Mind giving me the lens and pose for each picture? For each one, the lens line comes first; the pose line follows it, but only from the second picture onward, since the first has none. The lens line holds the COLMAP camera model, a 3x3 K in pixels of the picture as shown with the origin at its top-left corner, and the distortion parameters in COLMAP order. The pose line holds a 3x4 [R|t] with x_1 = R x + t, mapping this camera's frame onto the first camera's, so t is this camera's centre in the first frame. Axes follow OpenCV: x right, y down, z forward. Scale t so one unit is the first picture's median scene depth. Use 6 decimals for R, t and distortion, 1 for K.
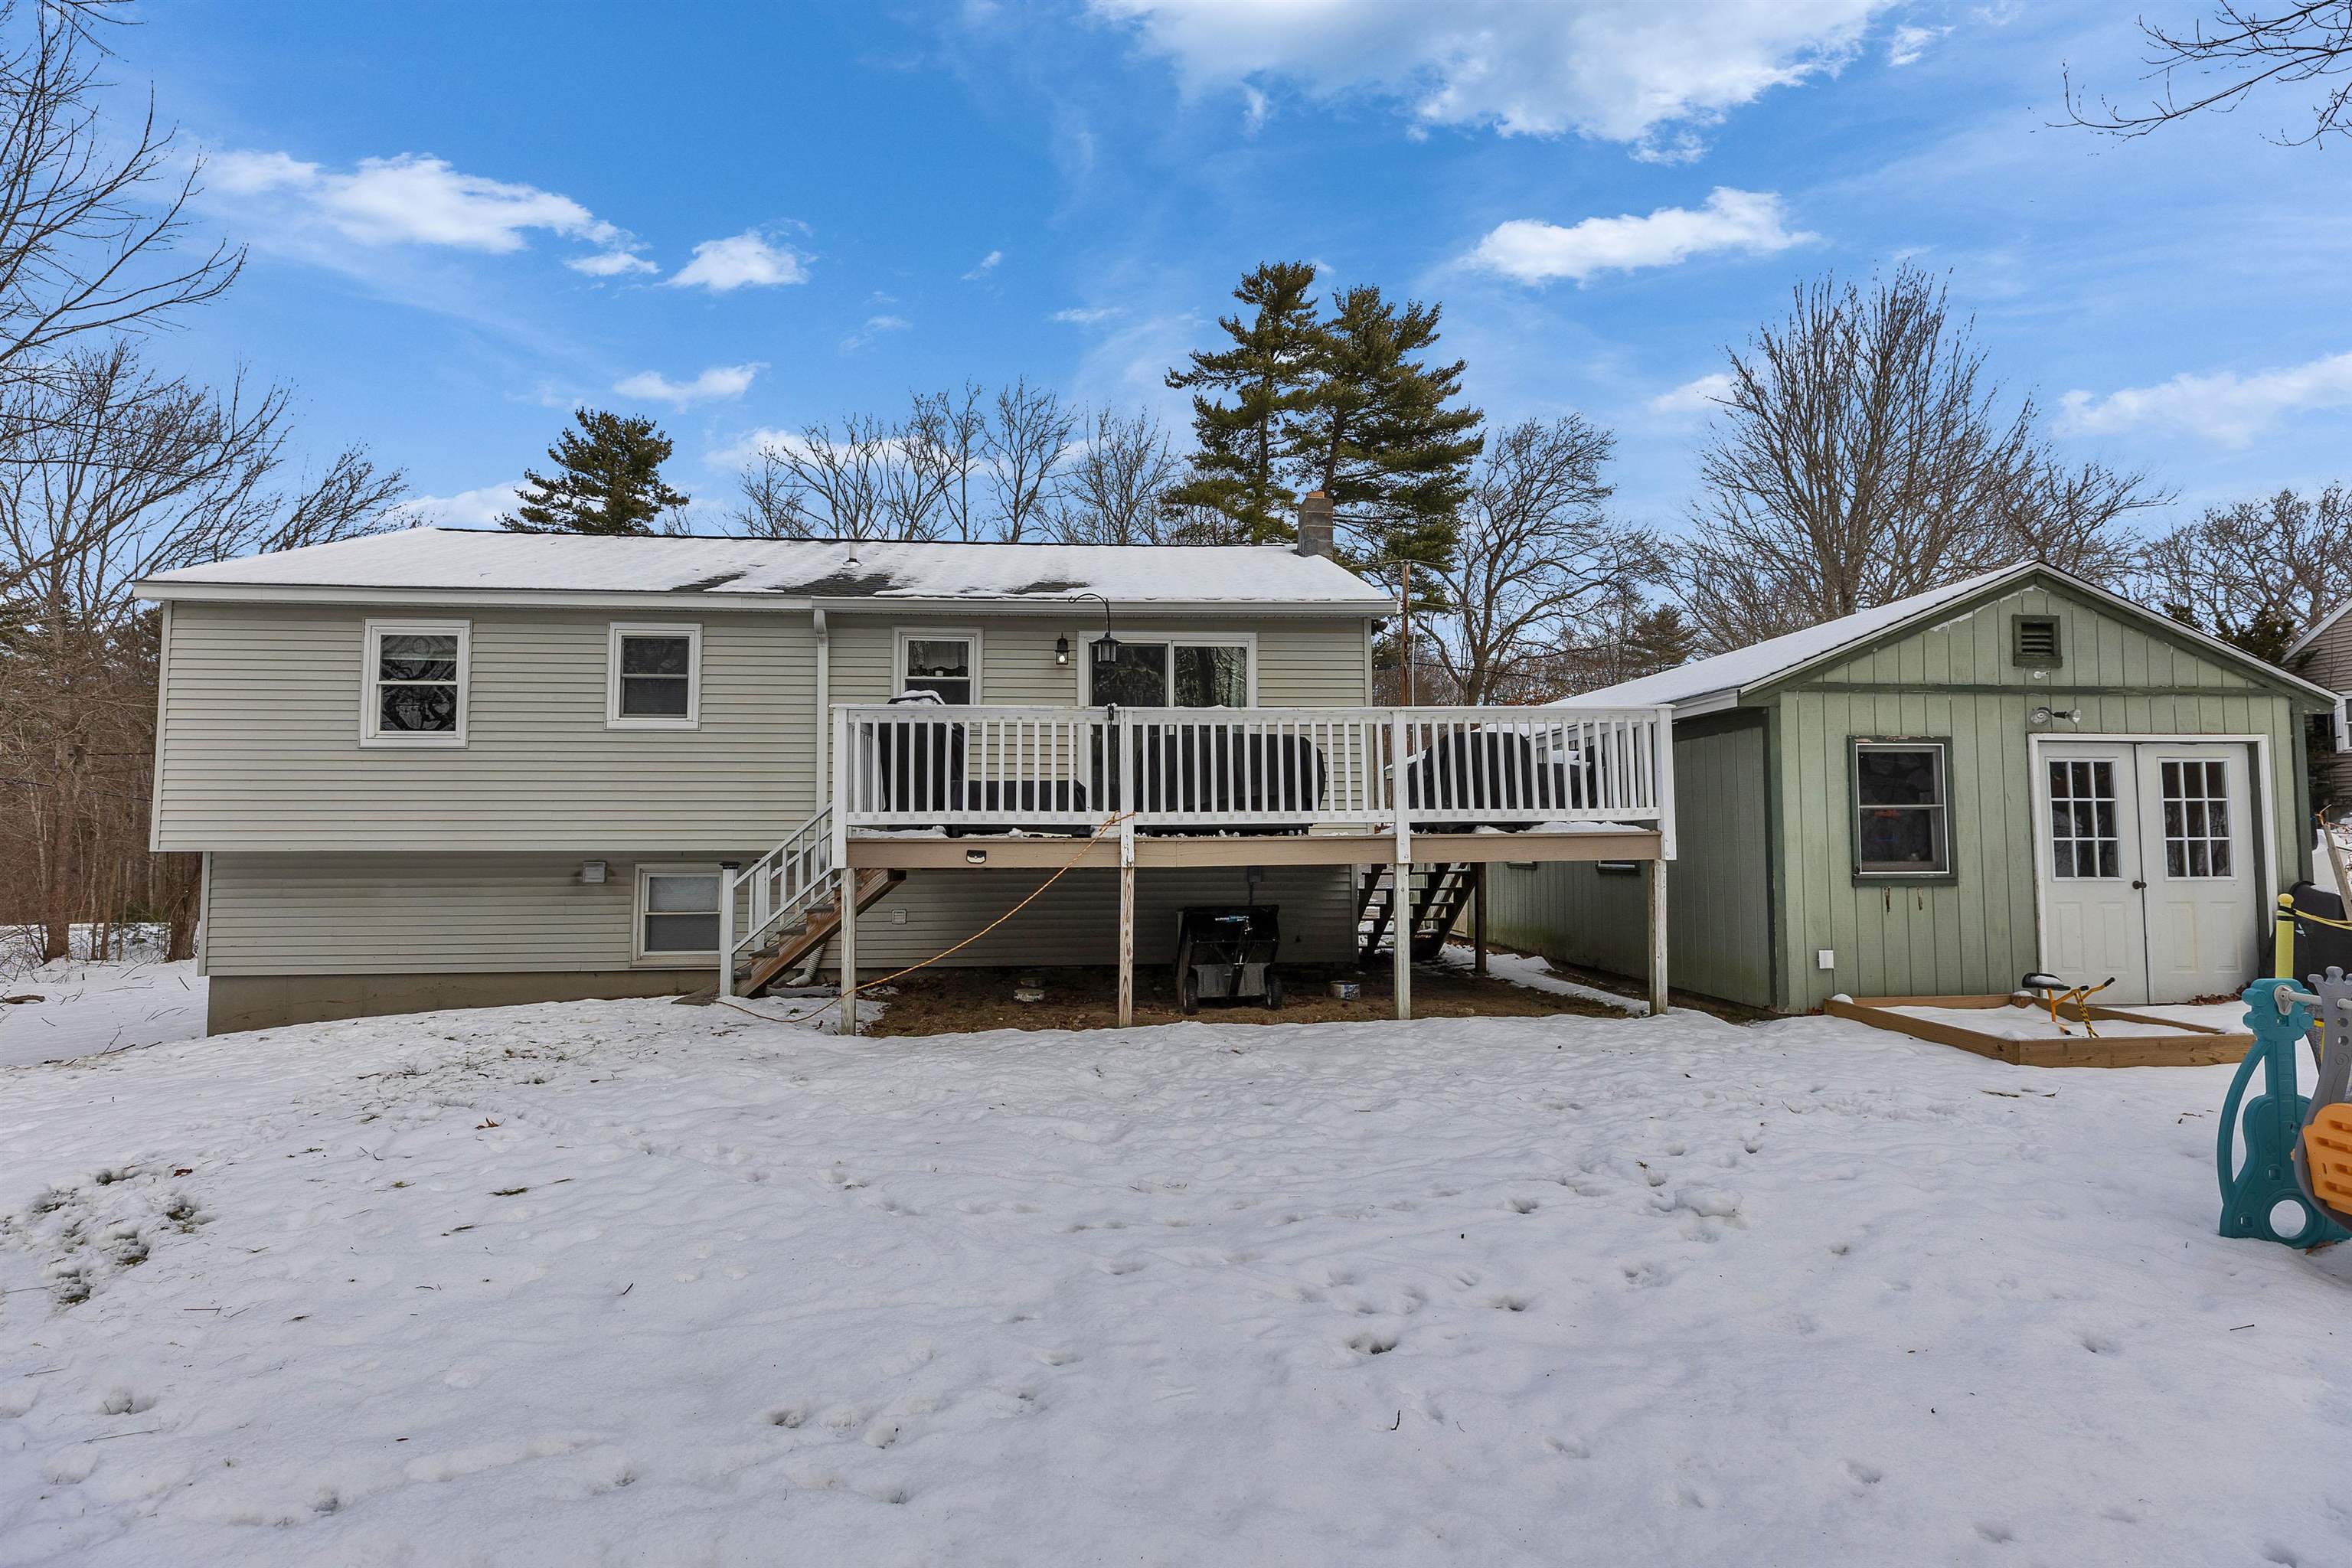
lens RADIAL K [[1047.6, 0, 1174.2], [0, 1047.6, 775.2], [0, 0, 1]] dist [0.003512, -0.000040]
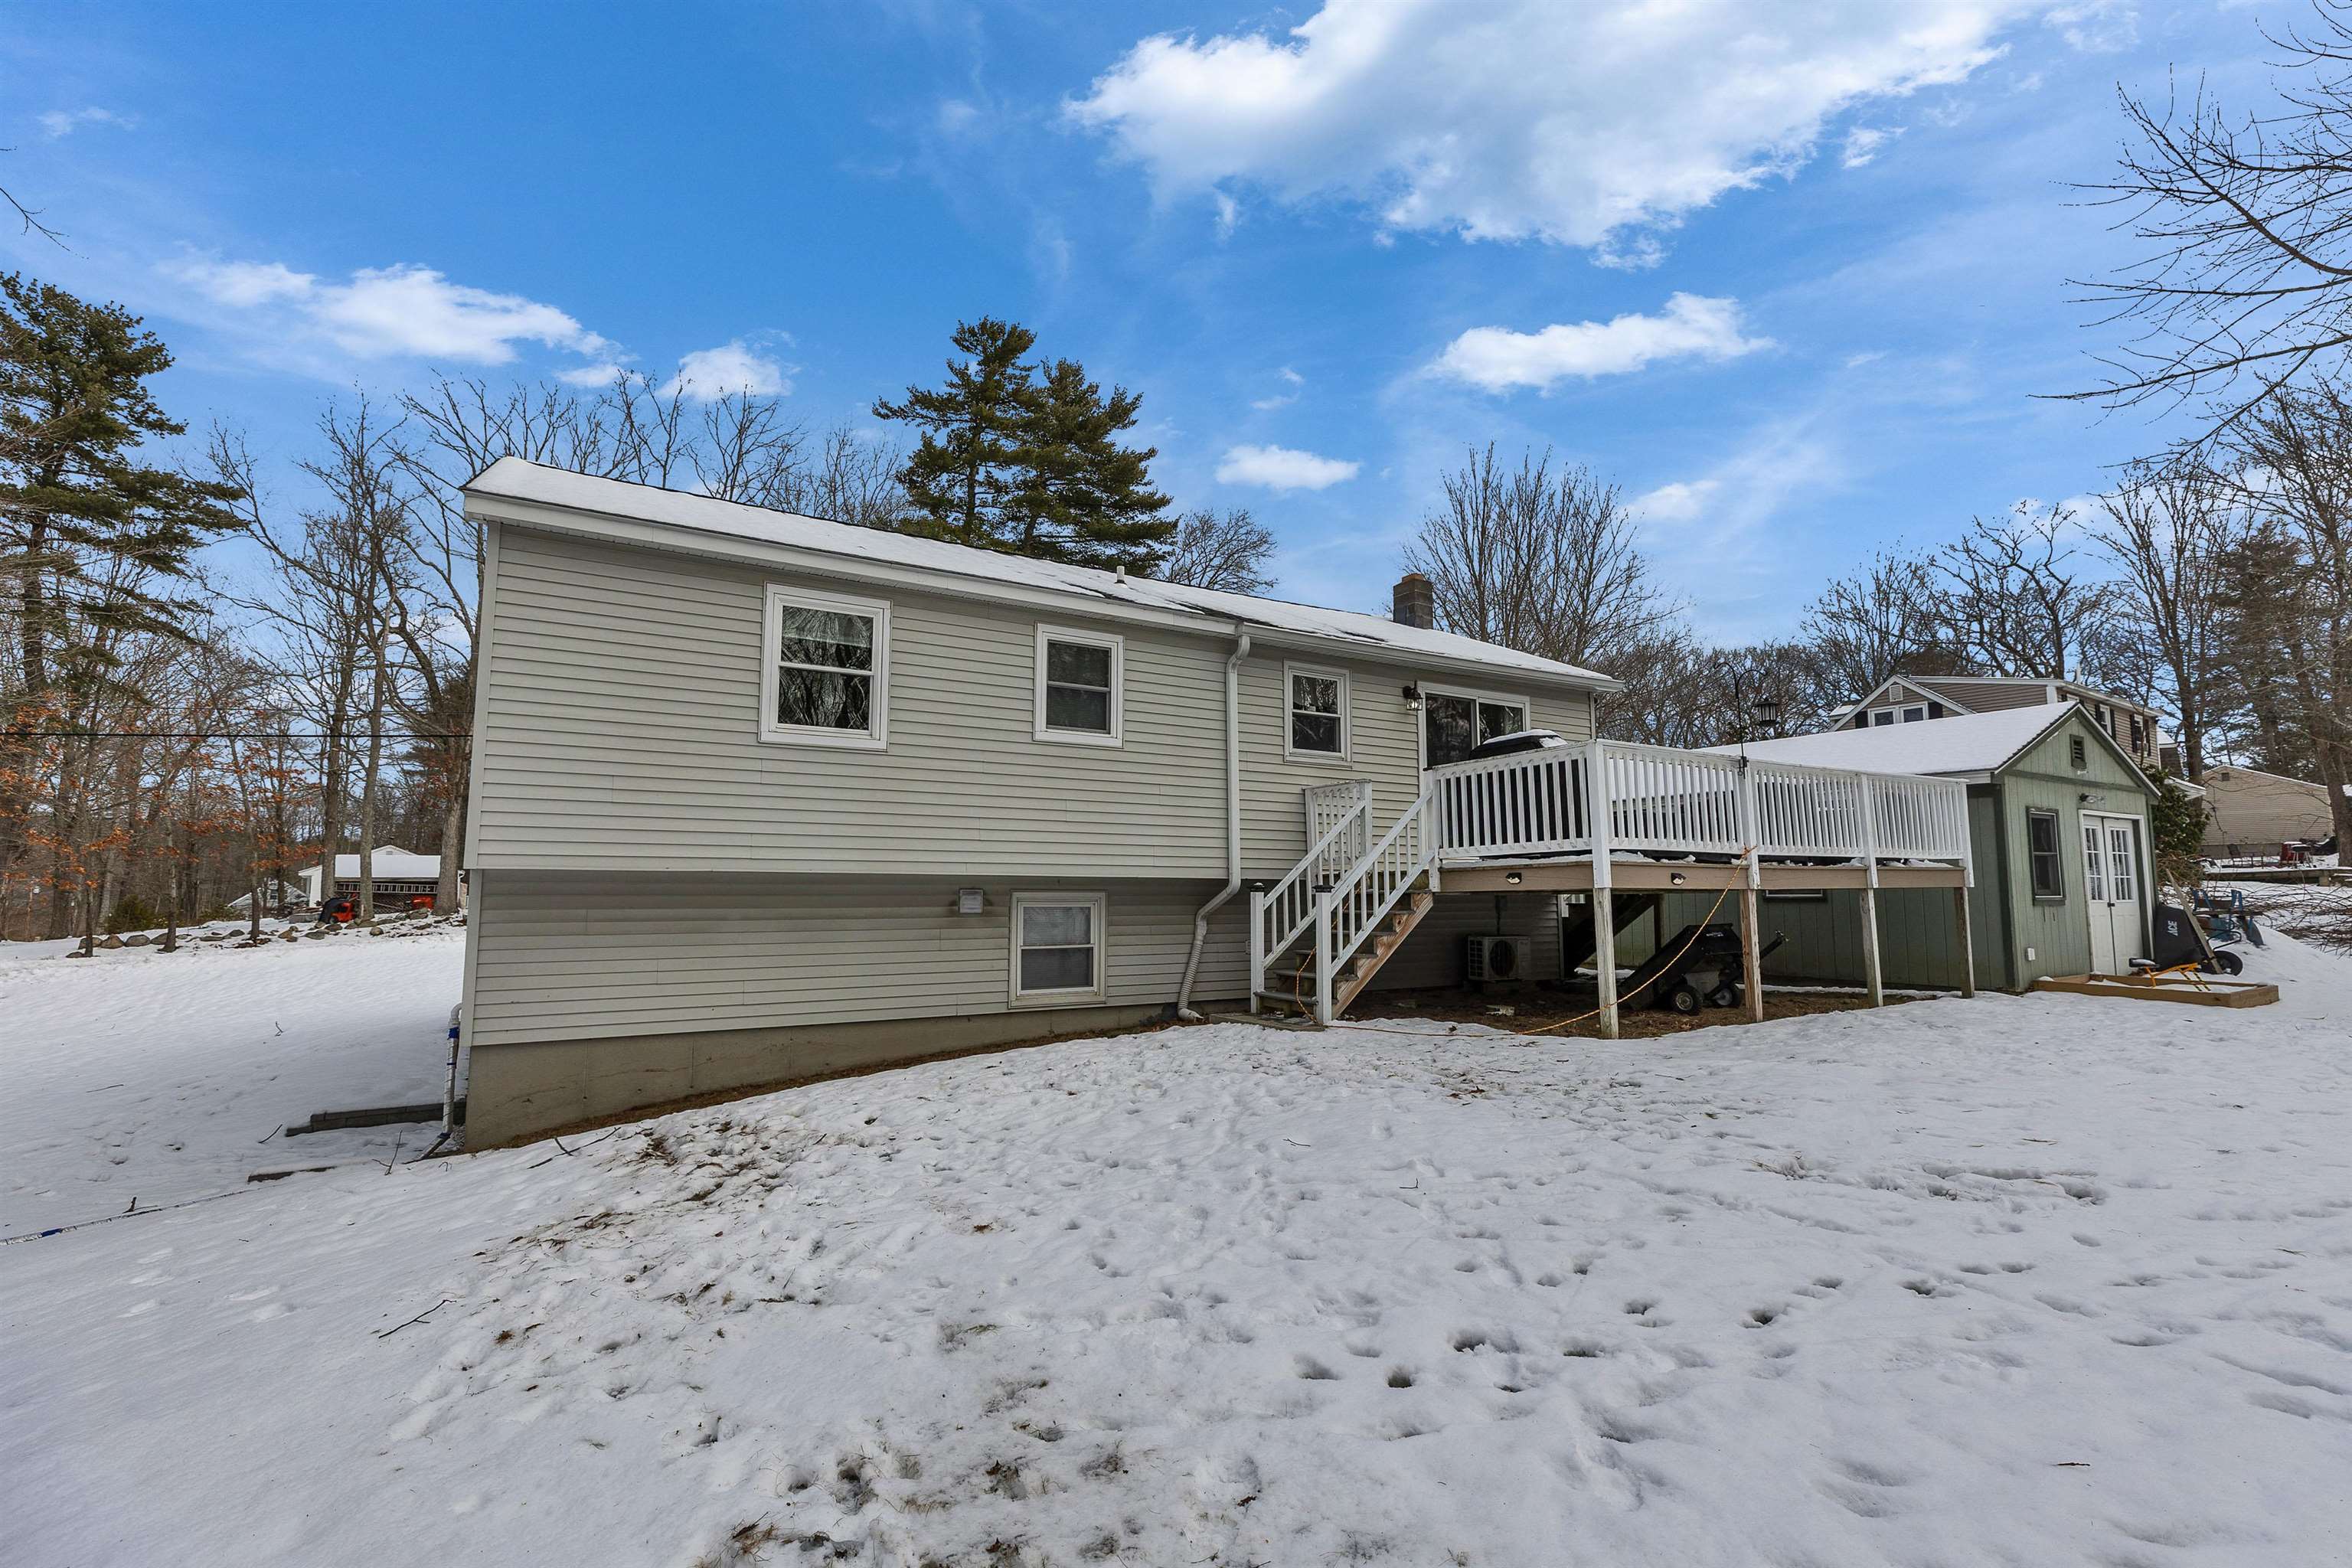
lens RADIAL K [[1045.8, 0, 1159.8], [0, 1045.8, 779.5], [0, 0, 1]] dist [-0.003512, 0.000039]
pose [[0.895709, 0.053267, 0.441438, -0.816062], [-0.032937, 0.998019, -0.053596, 0.032815], [-0.443419, 0.033467, 0.895689, 0.146213]]
